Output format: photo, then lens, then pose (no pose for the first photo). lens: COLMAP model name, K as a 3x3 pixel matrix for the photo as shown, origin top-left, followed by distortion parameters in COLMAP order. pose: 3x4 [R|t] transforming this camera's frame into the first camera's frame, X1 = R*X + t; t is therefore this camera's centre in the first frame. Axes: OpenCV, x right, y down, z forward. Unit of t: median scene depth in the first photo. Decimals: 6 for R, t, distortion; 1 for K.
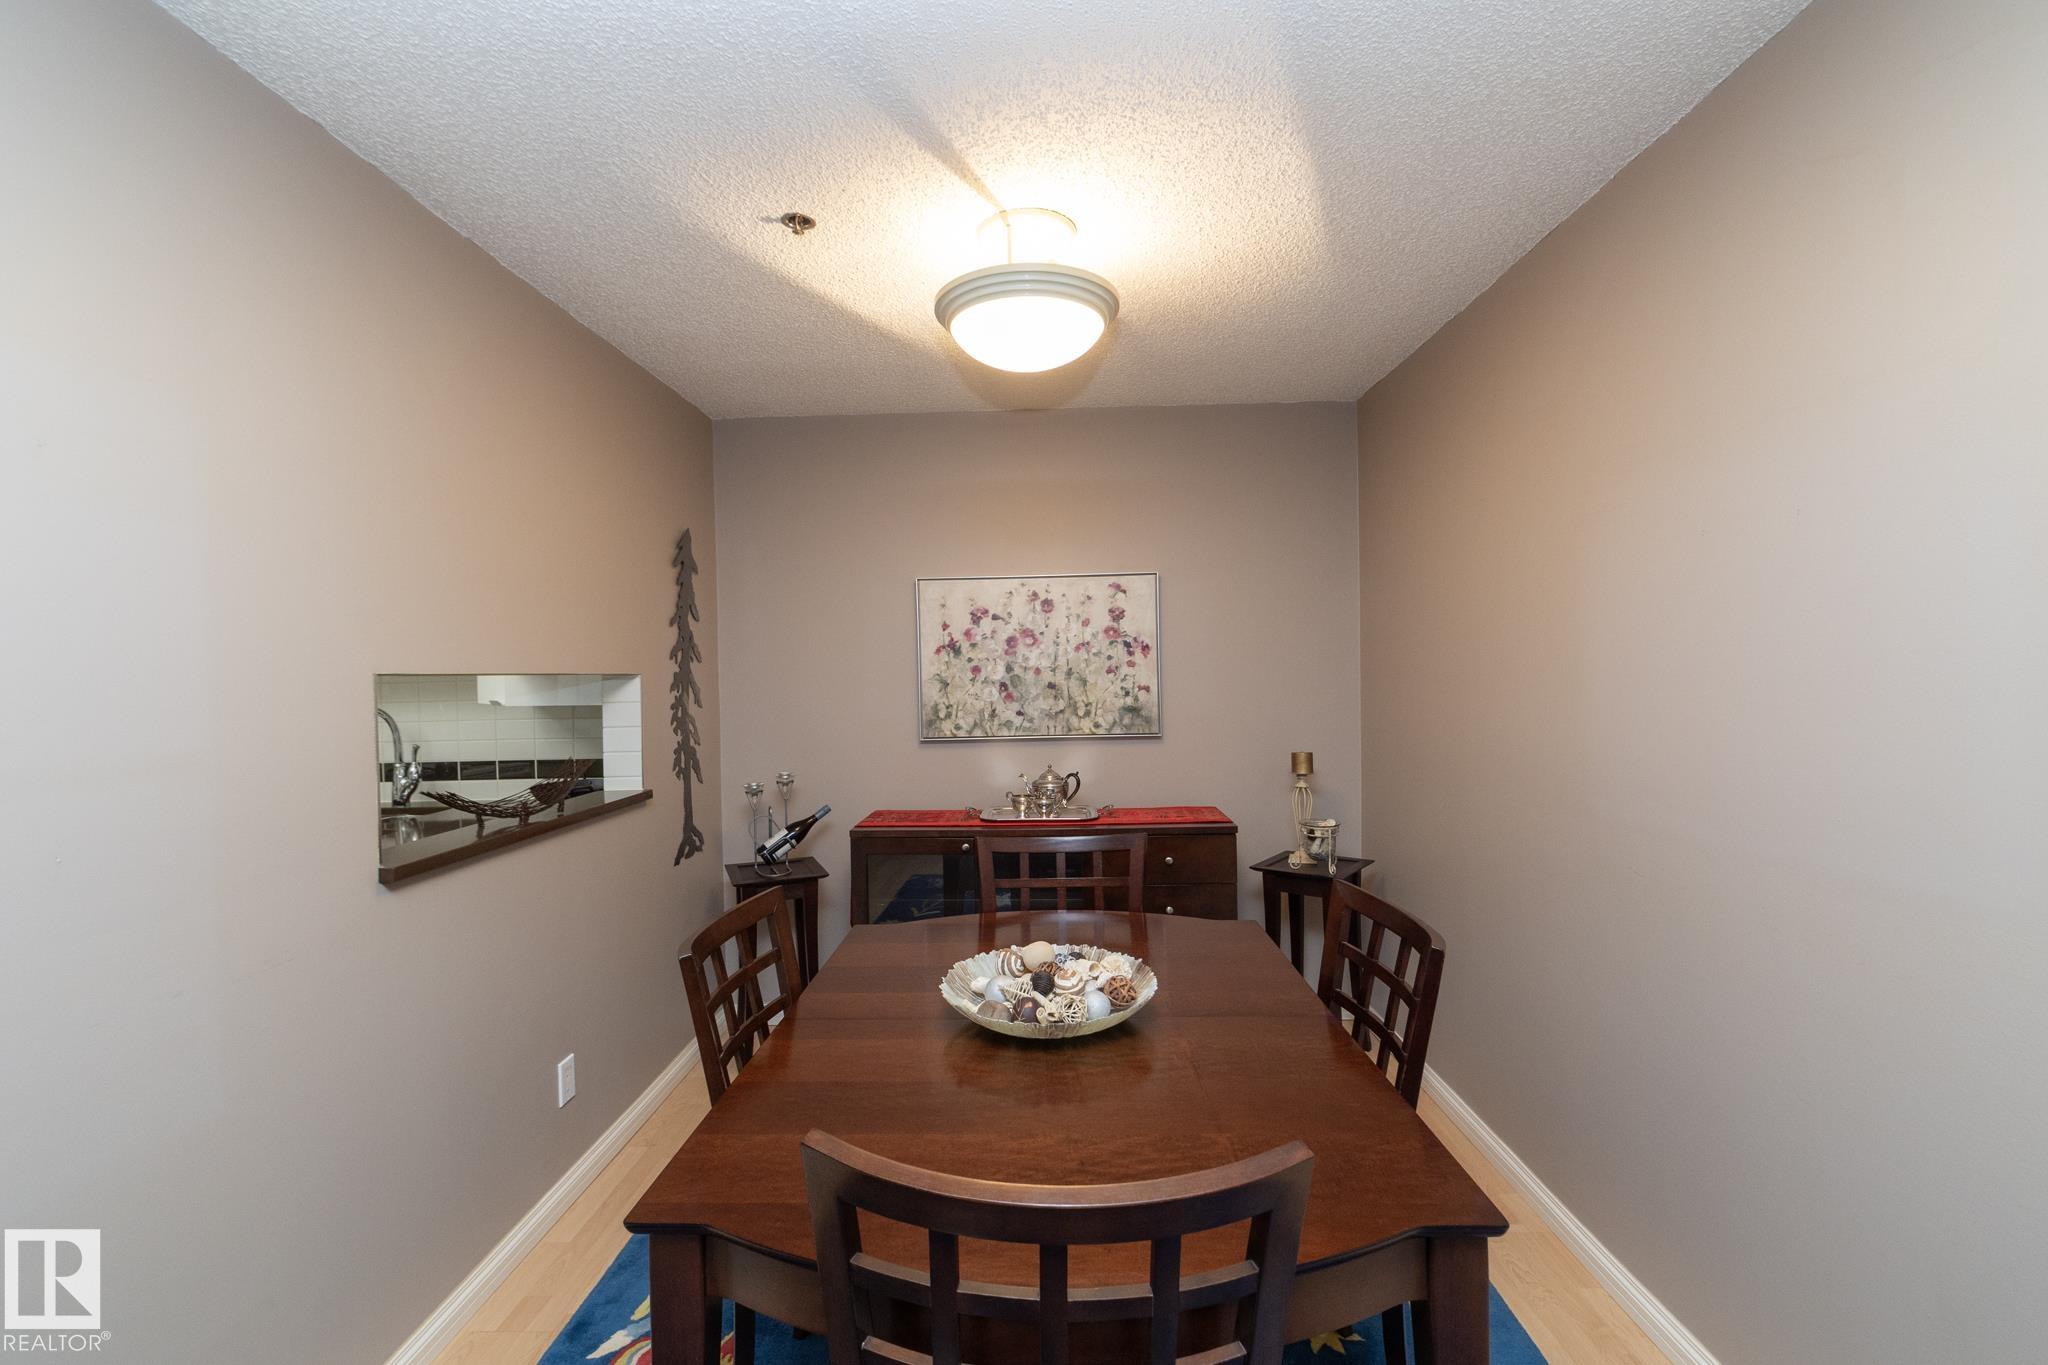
lens RADIAL K [[878.3, 0, 1027.9], [0, 878.3, 691.2], [0, 0, 1]] dist [-0.001825, -0.000049]
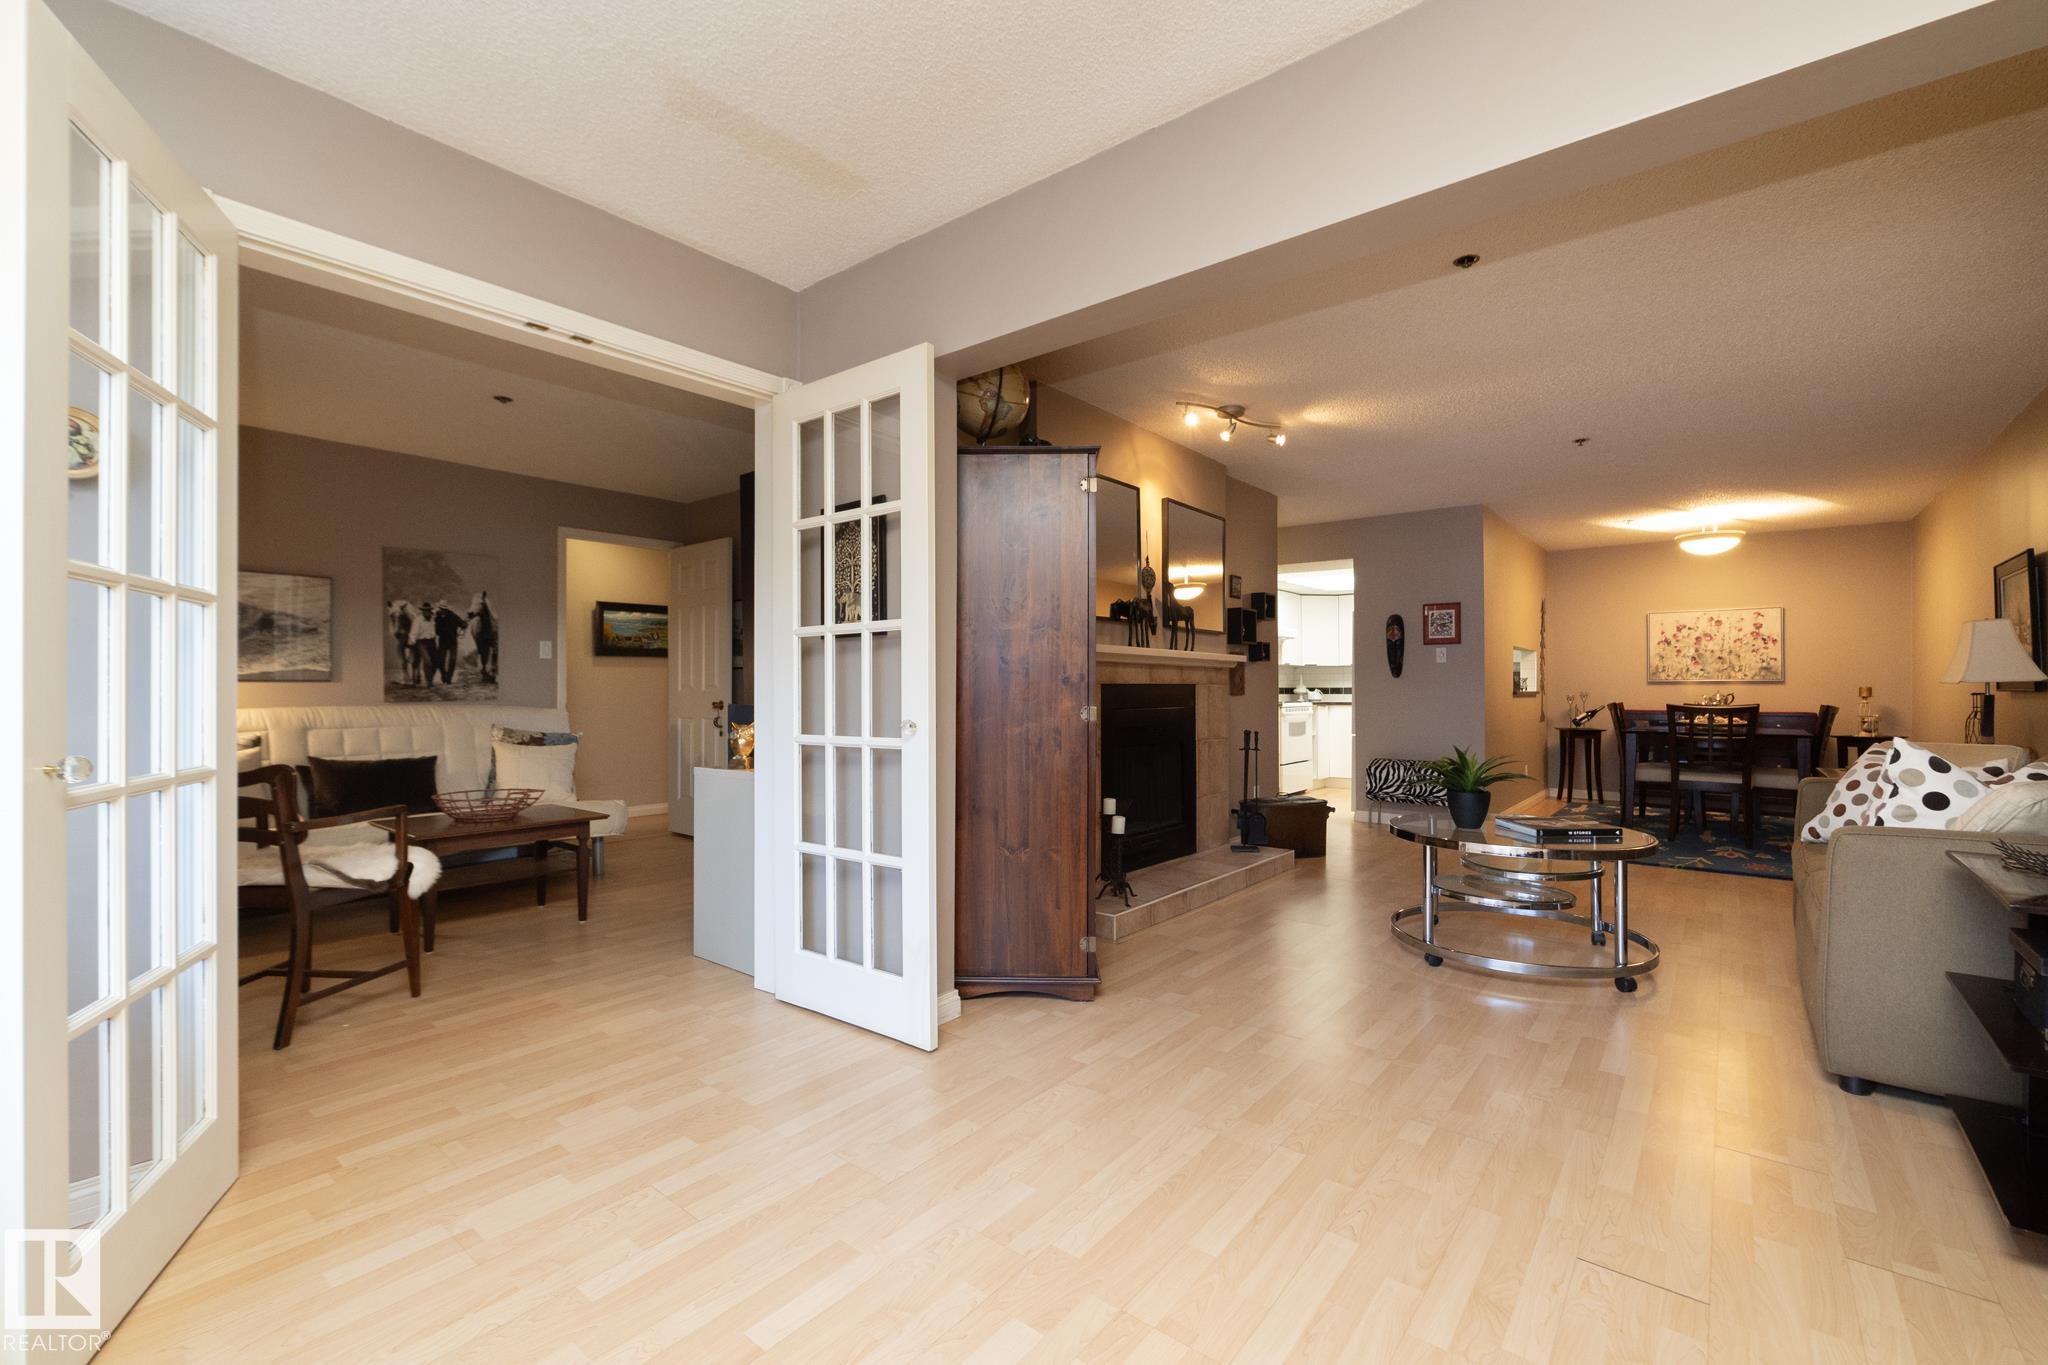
lens RADIAL K [[878.3, 0, 1027.9], [0, 878.3, 691.2], [0, 0, 1]] dist [-0.001825, -0.000049]
pose [[0.792201, 0.020514, -0.609915, -0.005445], [-0.026618, 0.999645, -0.000950, 0.129897], [0.609679, 0.016987, 0.792466, -1.892378]]
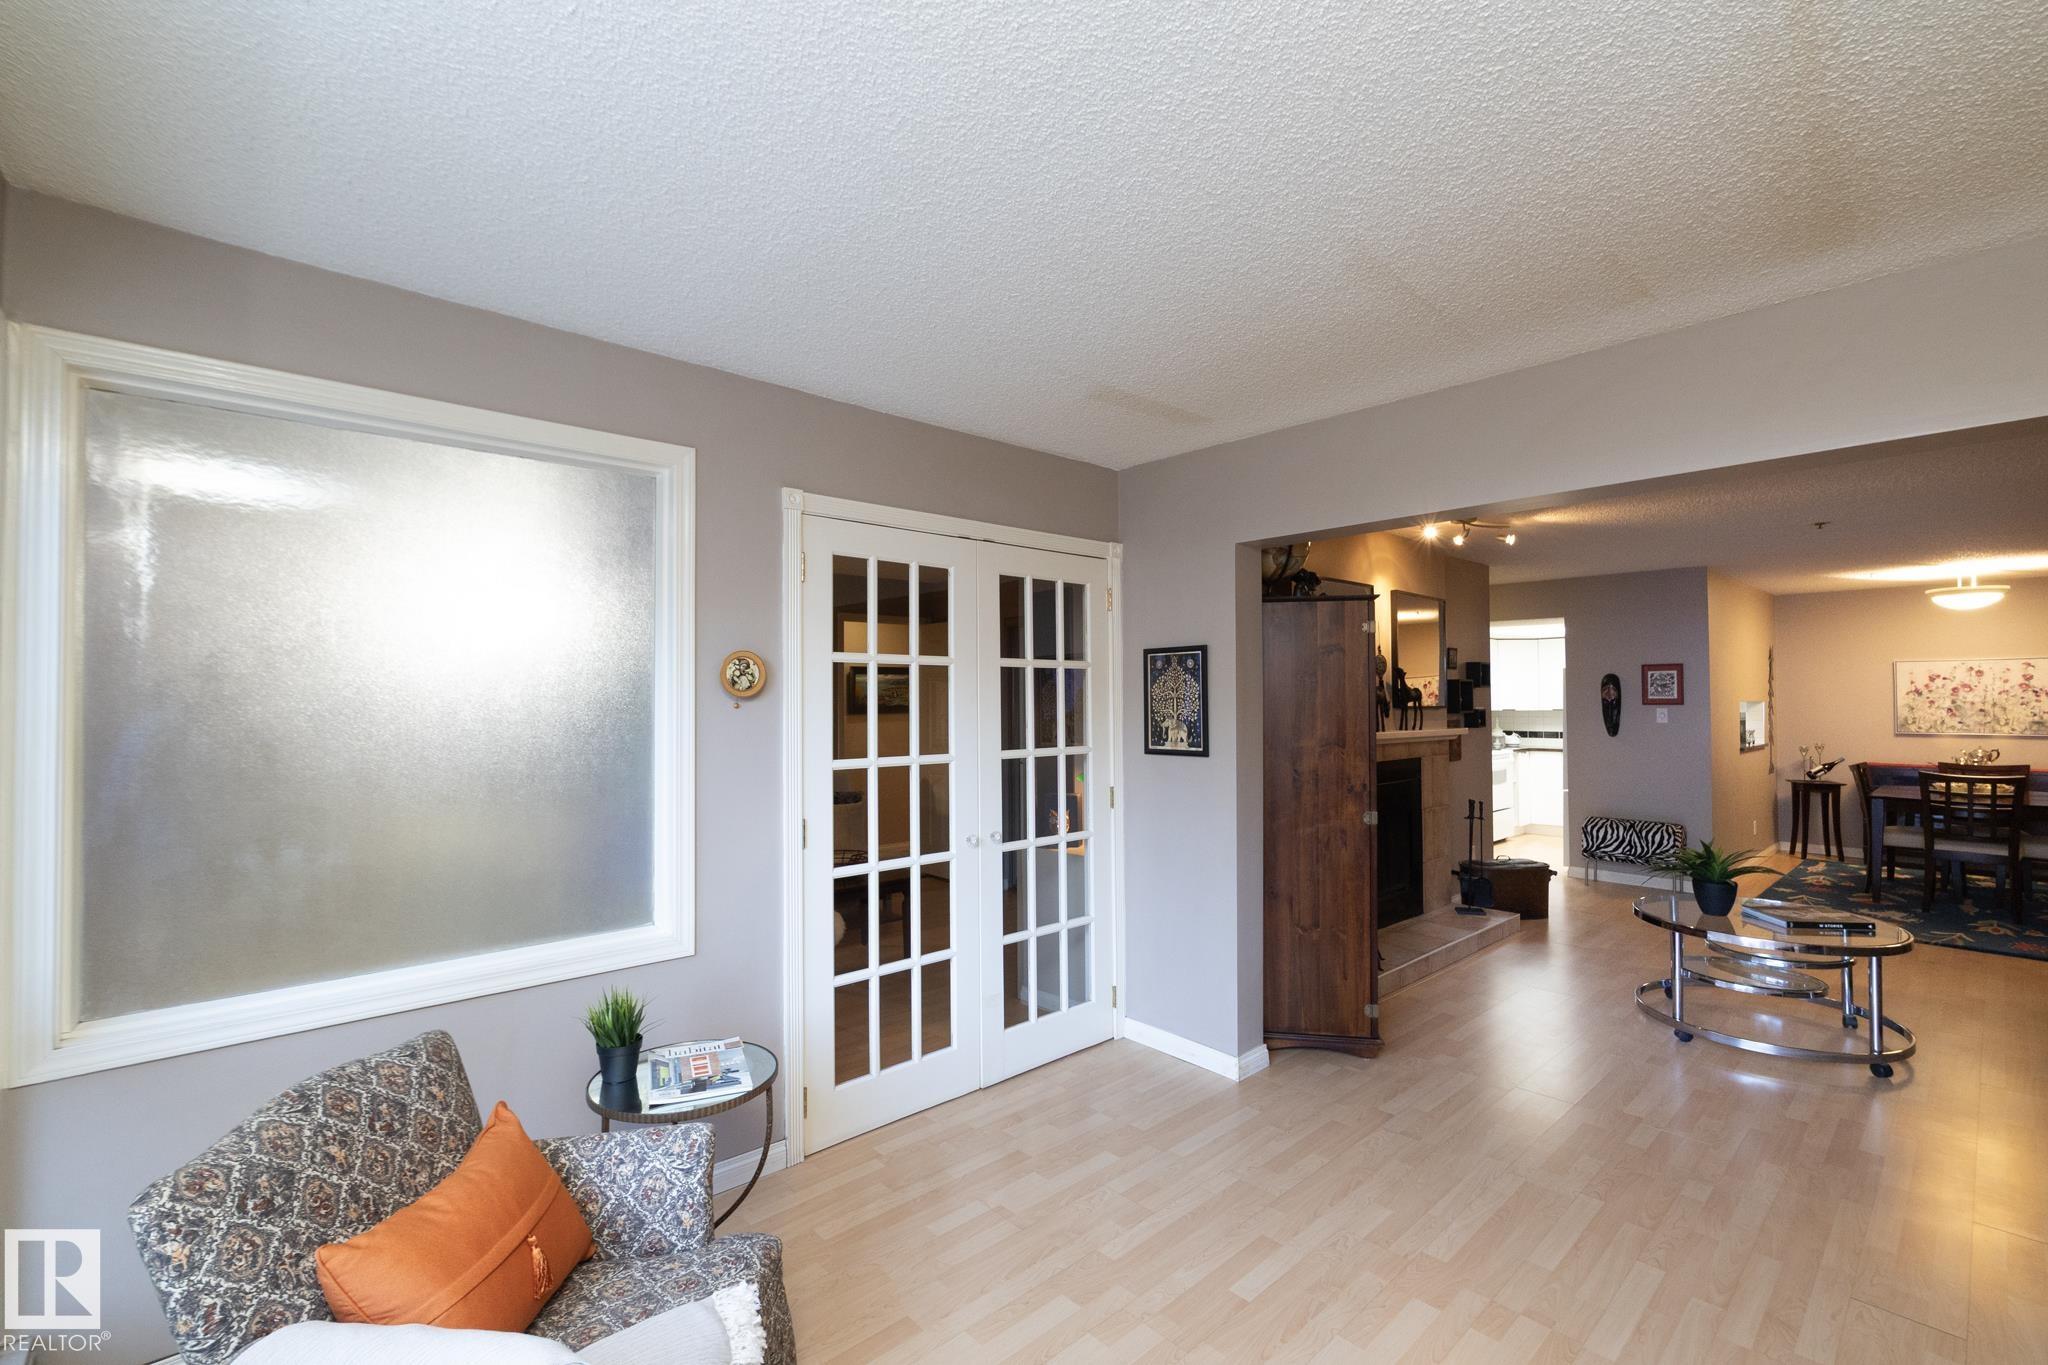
lens RADIAL K [[899.8, 0, 1018.4], [0, 899.8, 688.9], [0, 0, 1]] dist [-0.001661, -0.000477]
pose [[0.688048, 0.010683, -0.725587, -0.002355], [-0.023225, 0.999704, -0.007304, 0.011671], [0.725294, 0.021877, 0.688092, -2.214718]]
